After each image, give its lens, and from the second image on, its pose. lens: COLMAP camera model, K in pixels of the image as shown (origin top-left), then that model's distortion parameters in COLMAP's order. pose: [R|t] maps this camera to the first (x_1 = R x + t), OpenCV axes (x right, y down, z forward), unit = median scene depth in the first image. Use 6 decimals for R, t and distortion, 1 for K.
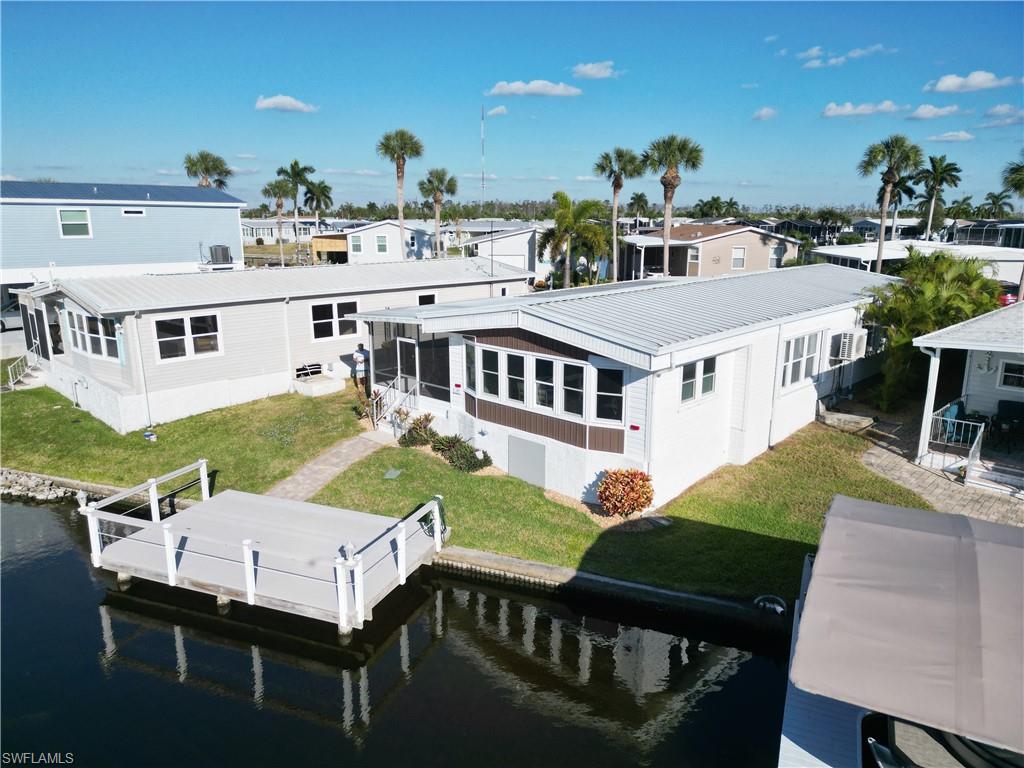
lens RADIAL K [[712.7, 0, 508.6], [0, 712.7, 381.8], [0, 0, 1]] dist [0.068807, -0.065775]
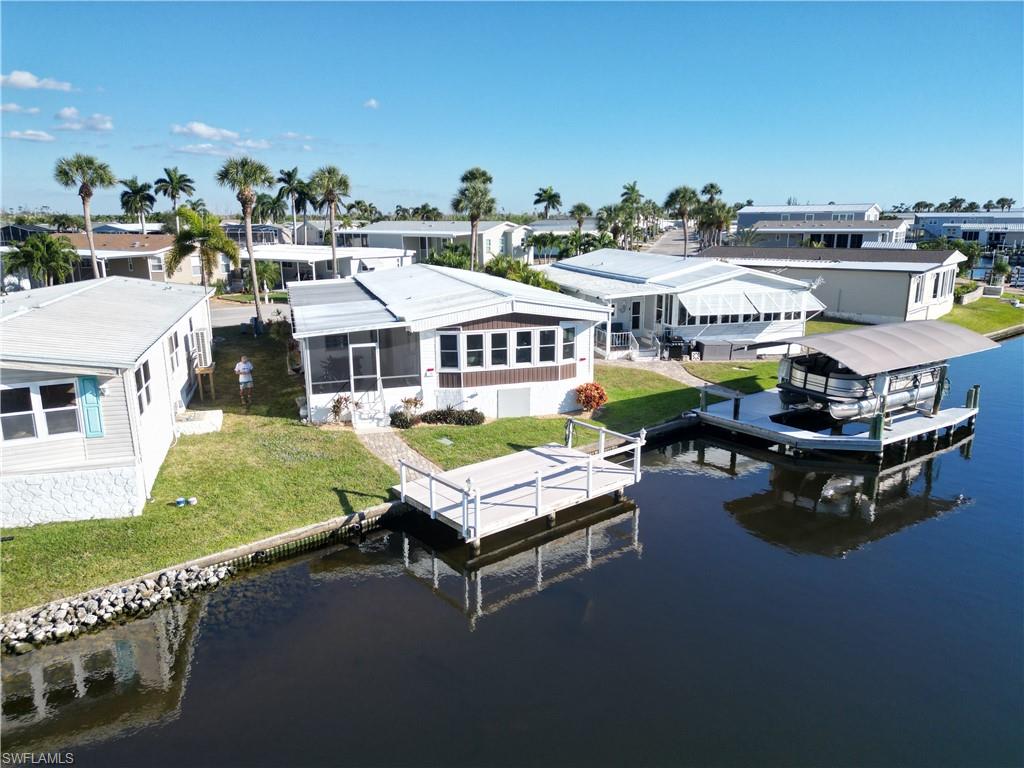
lens RADIAL K [[706.0, 0, 512.0], [0, 706.0, 384.0], [0, 0, 1]] dist [0.093900, -0.109497]
pose [[0.477585, -0.202556, 0.854917, -1.213620], [0.201275, 0.972407, 0.117954, -0.100216], [-0.855220, 0.115741, 0.505177, 0.261863]]
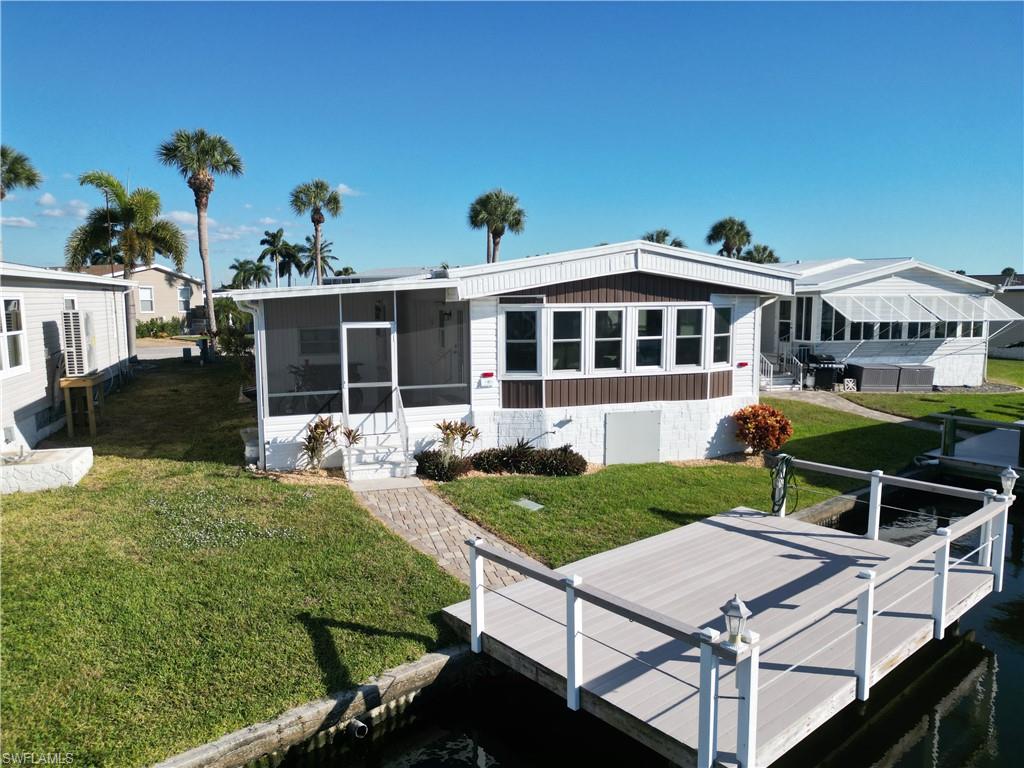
lens RADIAL K [[712.7, 0, 508.6], [0, 712.7, 381.8], [0, 0, 1]] dist [0.068807, -0.065775]
pose [[0.462626, -0.103735, 0.880464, -0.758975], [0.204263, 0.978883, 0.008004, 0.011539], [-0.862702, 0.176143, 0.474046, 0.720604]]
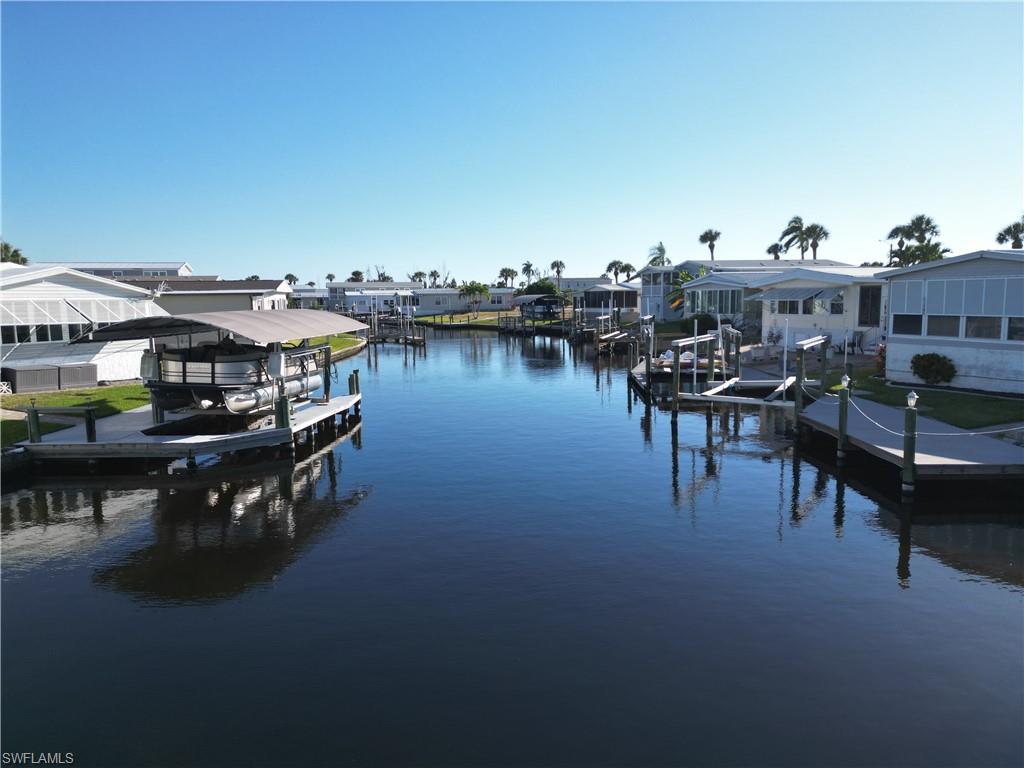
lens RADIAL K [[712.7, 0, 508.6], [0, 712.7, 381.8], [0, 0, 1]] dist [0.068807, -0.065775]
pose [[-0.379187, -0.104736, 0.919374, -0.898088], [0.220837, 0.954619, 0.199833, 0.083905], [-0.898581, 0.278805, -0.338849, 0.414234]]
